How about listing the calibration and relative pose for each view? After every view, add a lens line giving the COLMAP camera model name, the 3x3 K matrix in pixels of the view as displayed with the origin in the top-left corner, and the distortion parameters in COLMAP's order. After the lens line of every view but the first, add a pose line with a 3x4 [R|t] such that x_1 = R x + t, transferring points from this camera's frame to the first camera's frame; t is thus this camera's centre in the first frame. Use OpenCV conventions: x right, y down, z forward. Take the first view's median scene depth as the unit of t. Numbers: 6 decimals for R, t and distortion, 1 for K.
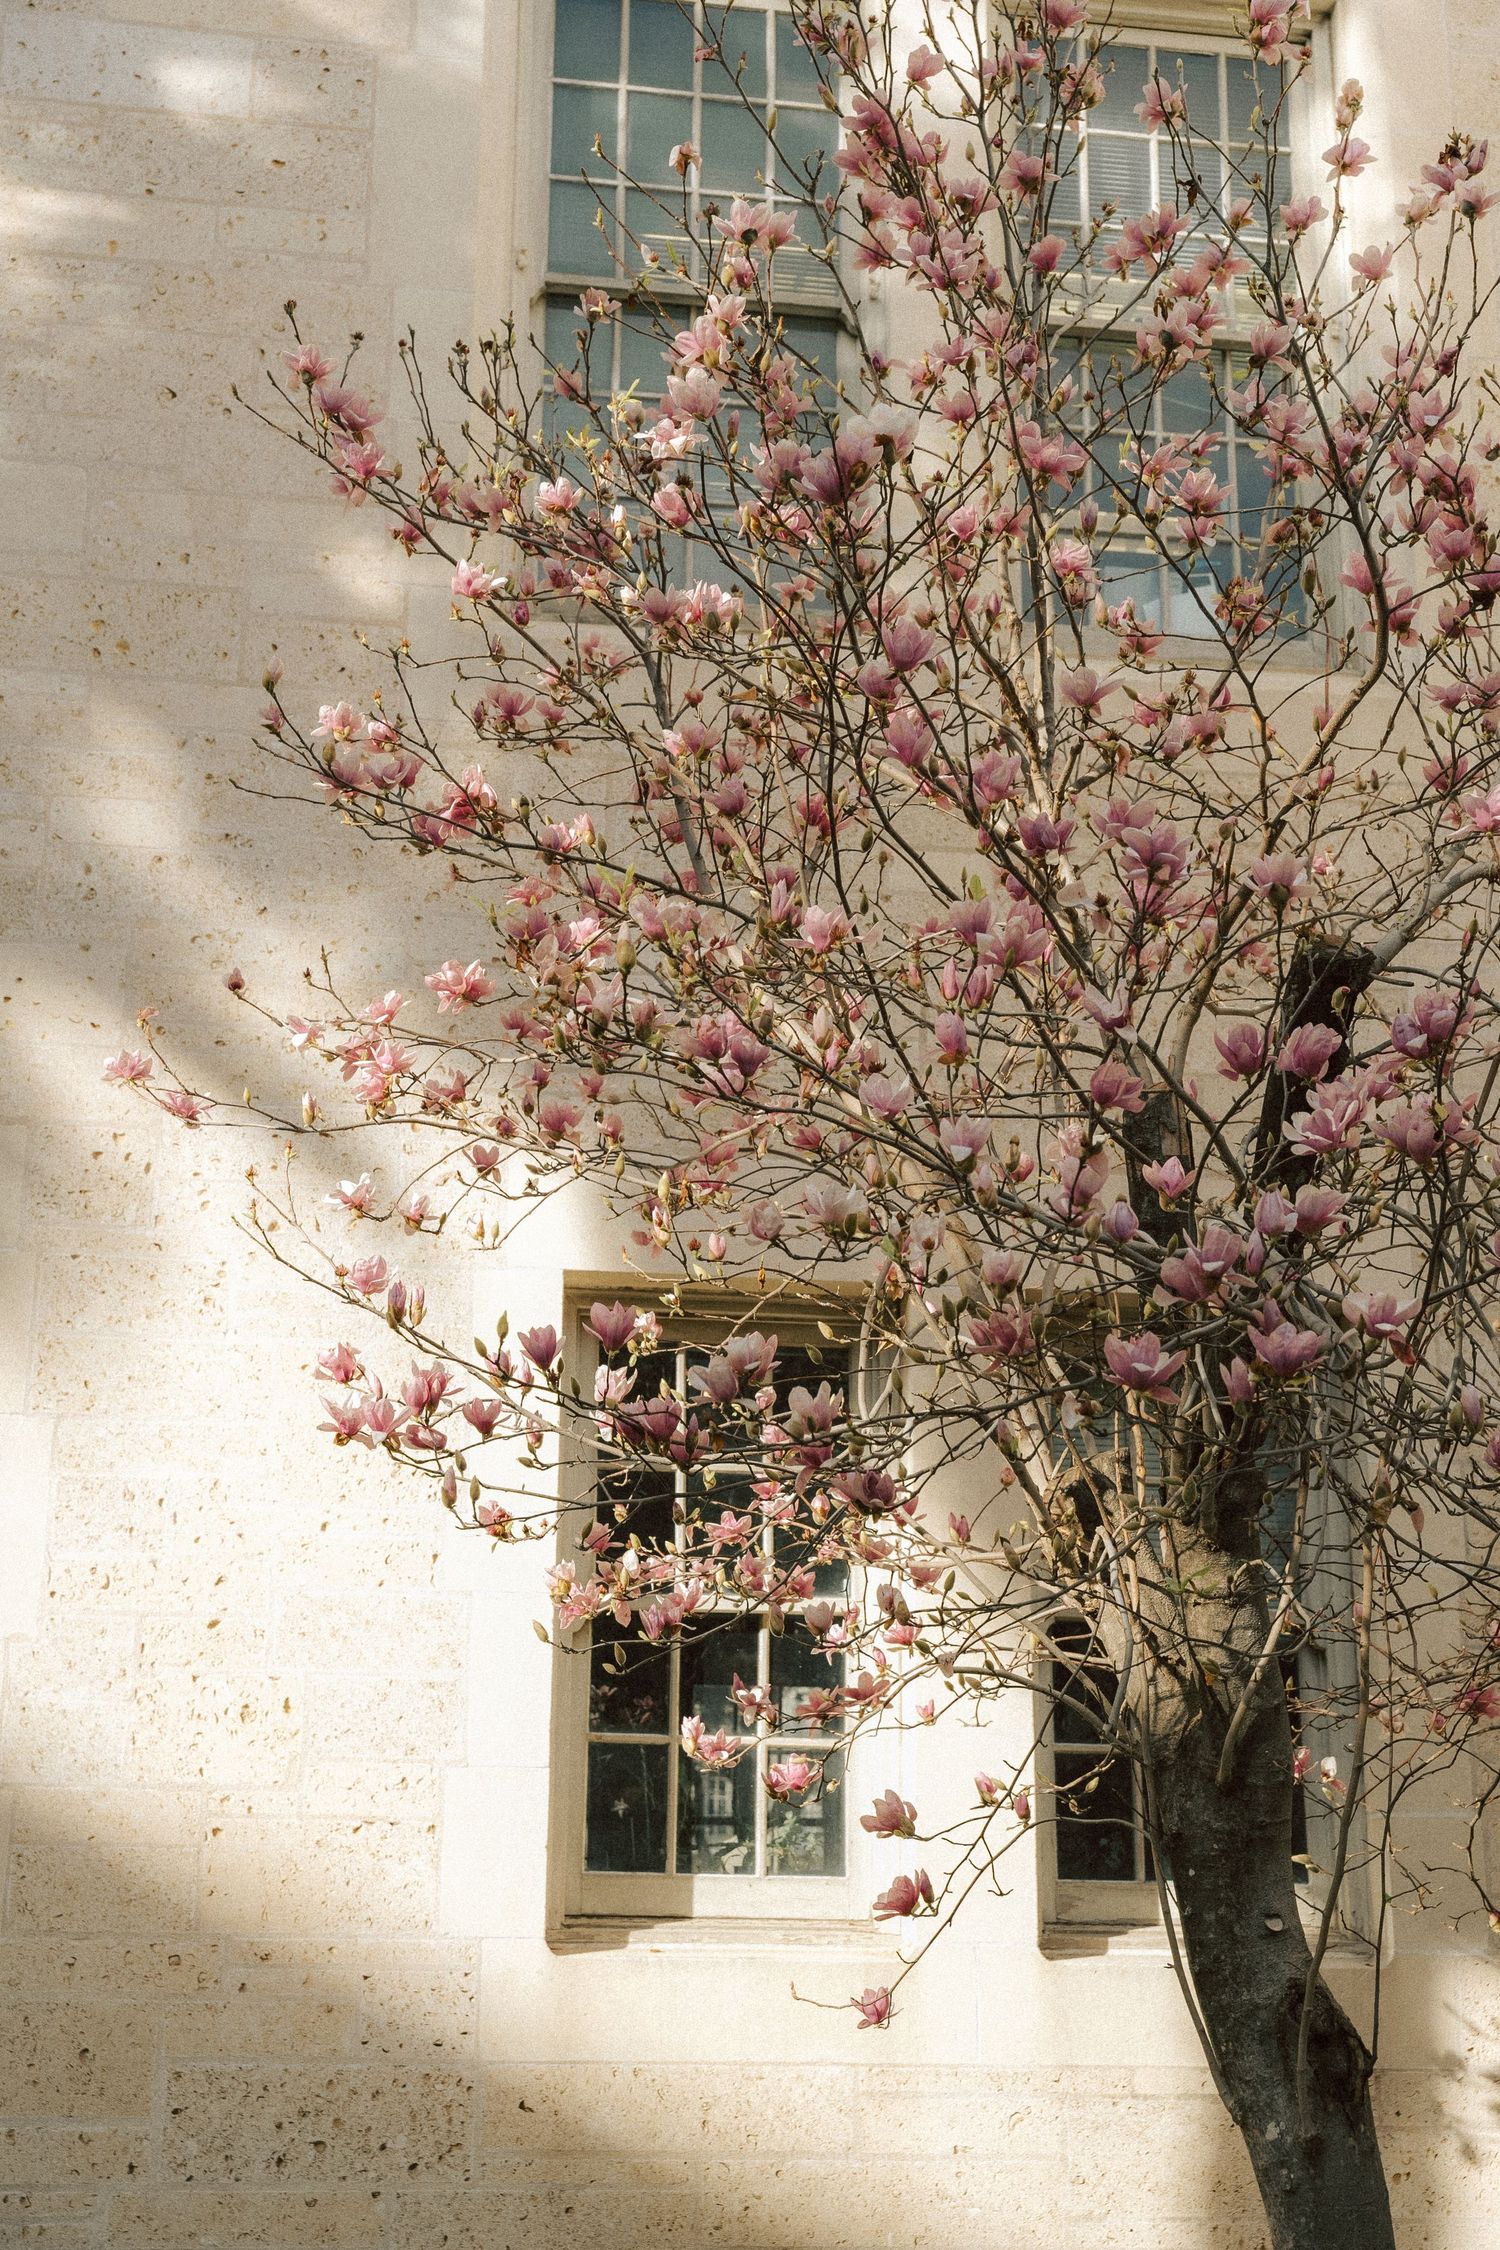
lens RADIAL K [[2982.6, 0, 750.0], [0, 2982.6, 1125.0], [0, 0, 1]] dist [0.022348, 0.033040]
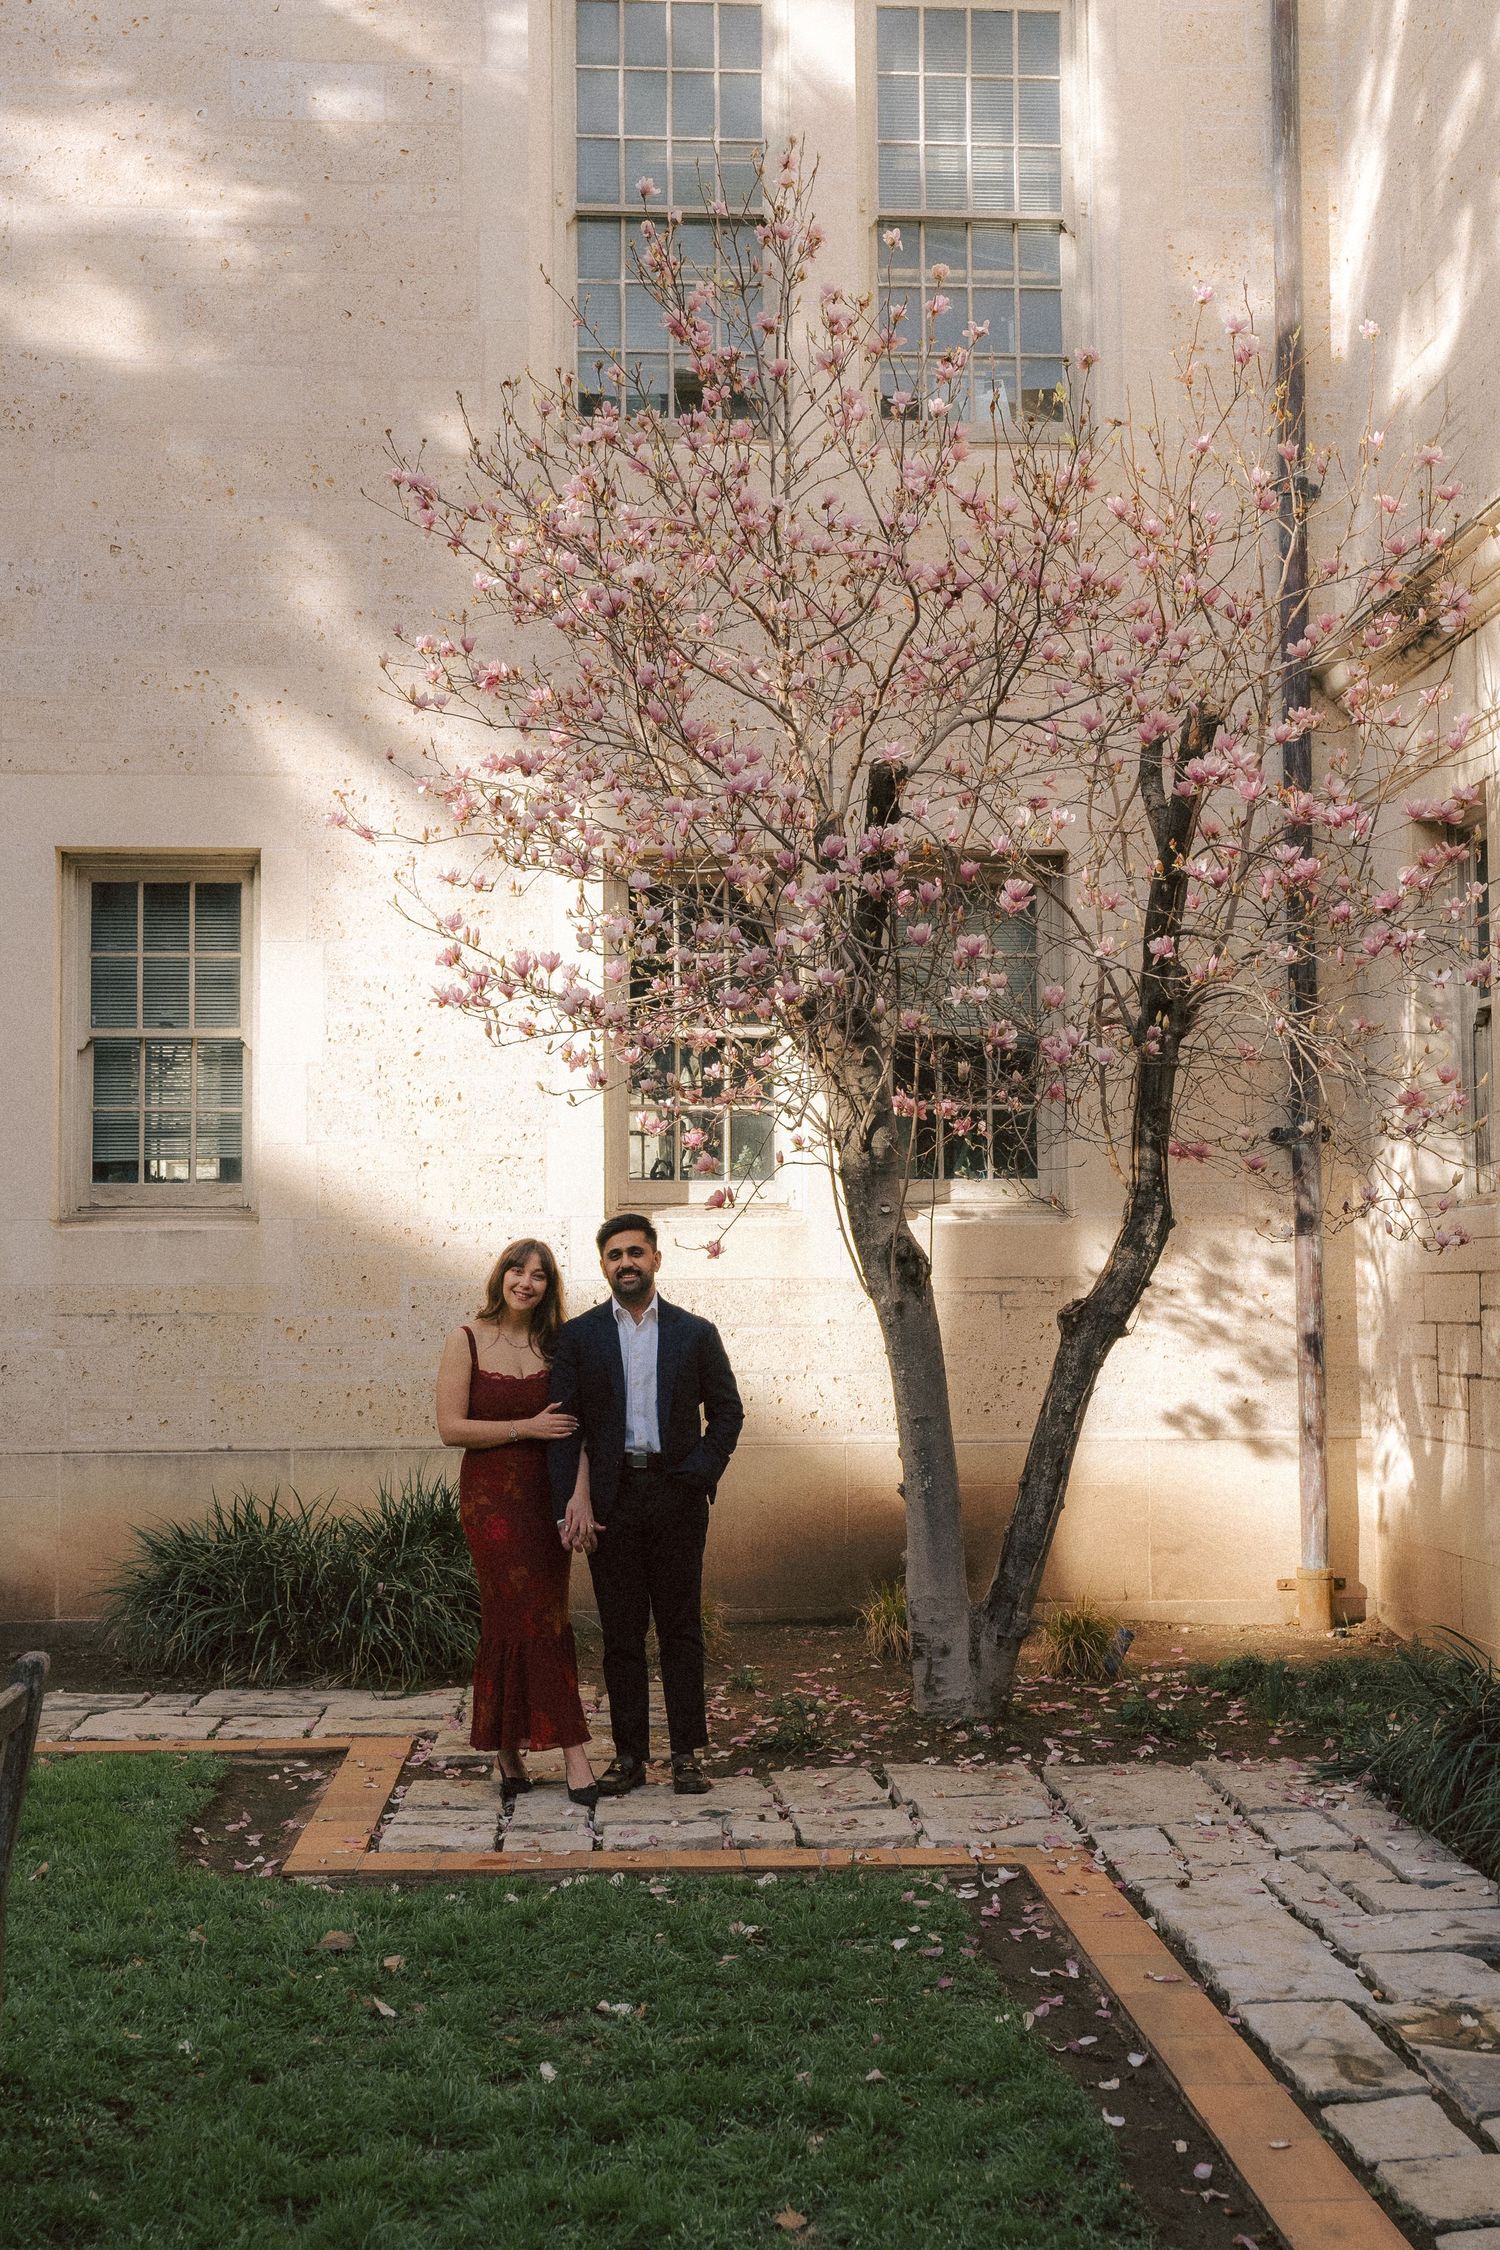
lens RADIAL K [[2572.3, 0, 750.0], [0, 2572.3, 1125.0], [0, 0, 1]] dist [0.008118, 0.021288]
pose [[0.996544, -0.019321, -0.080783, 0.213466], [0.037740, 0.971706, 0.233159, -0.214212], [0.073993, -0.235402, 0.969077, -0.743104]]
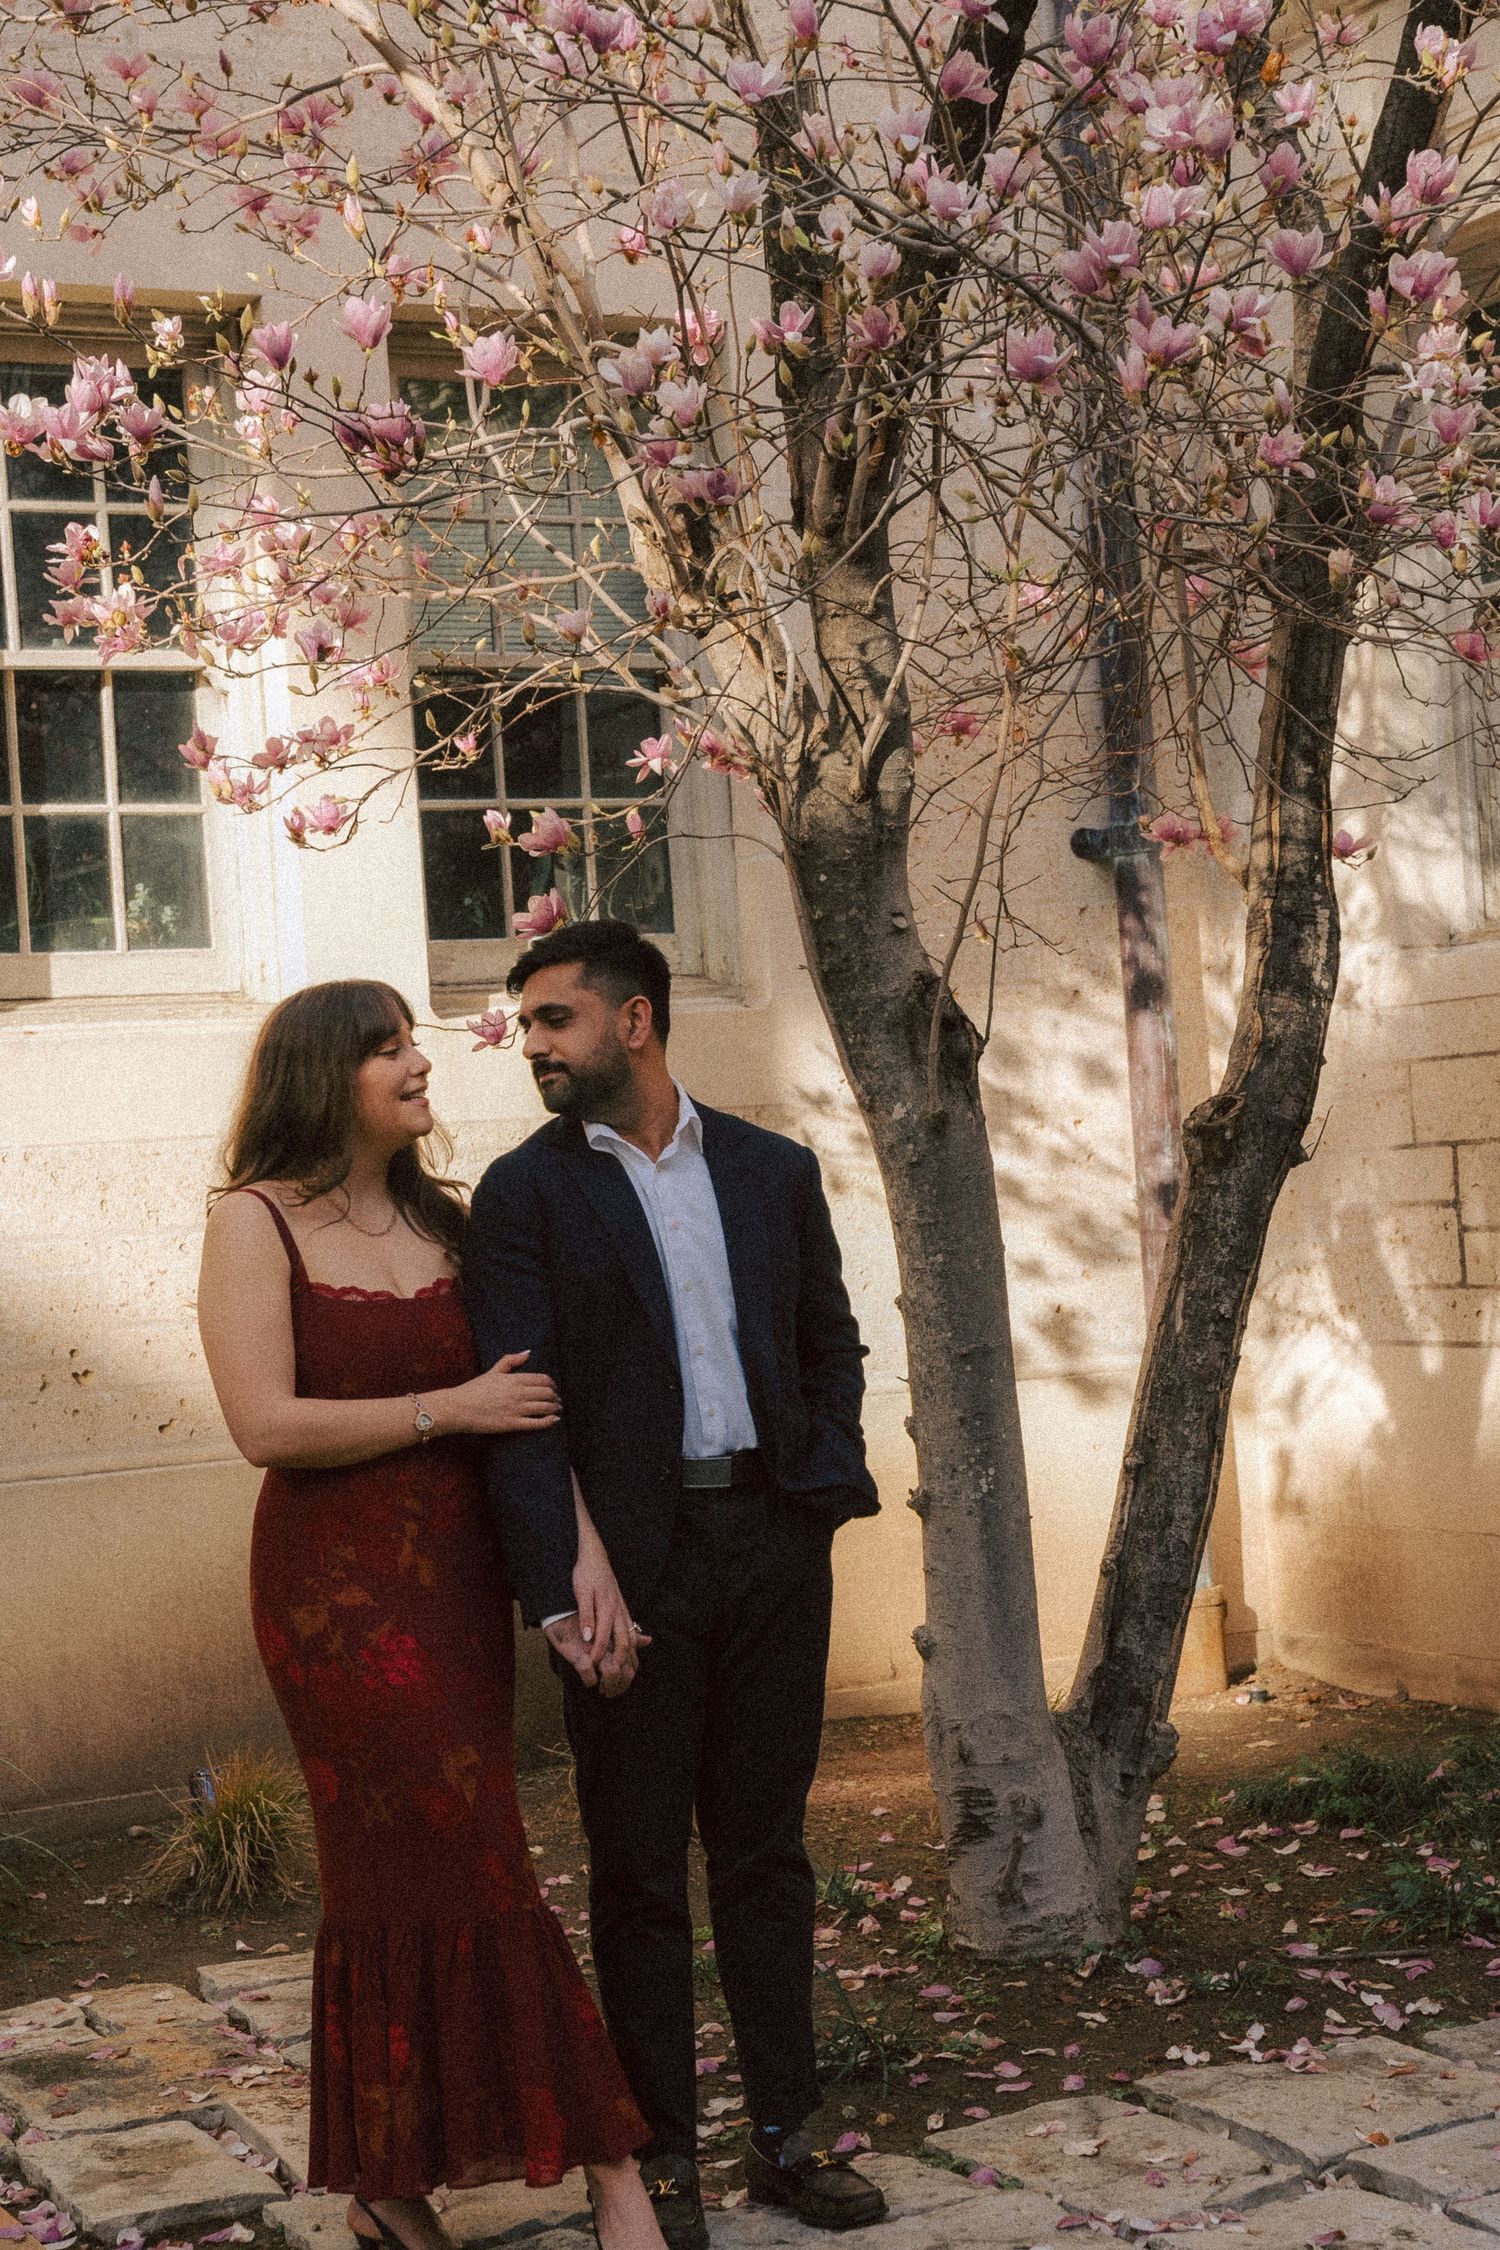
lens RADIAL K [[3551.1, 0, 750.0], [0, 3551.1, 1125.0], [0, 0, 1]] dist [0.035317, 0.069800]
pose [[0.941664, -0.064875, 0.330243, -0.266418], [-0.027056, 0.963477, 0.266421, 0.007111], [-0.335466, -0.259814, 0.905516, -0.110597]]
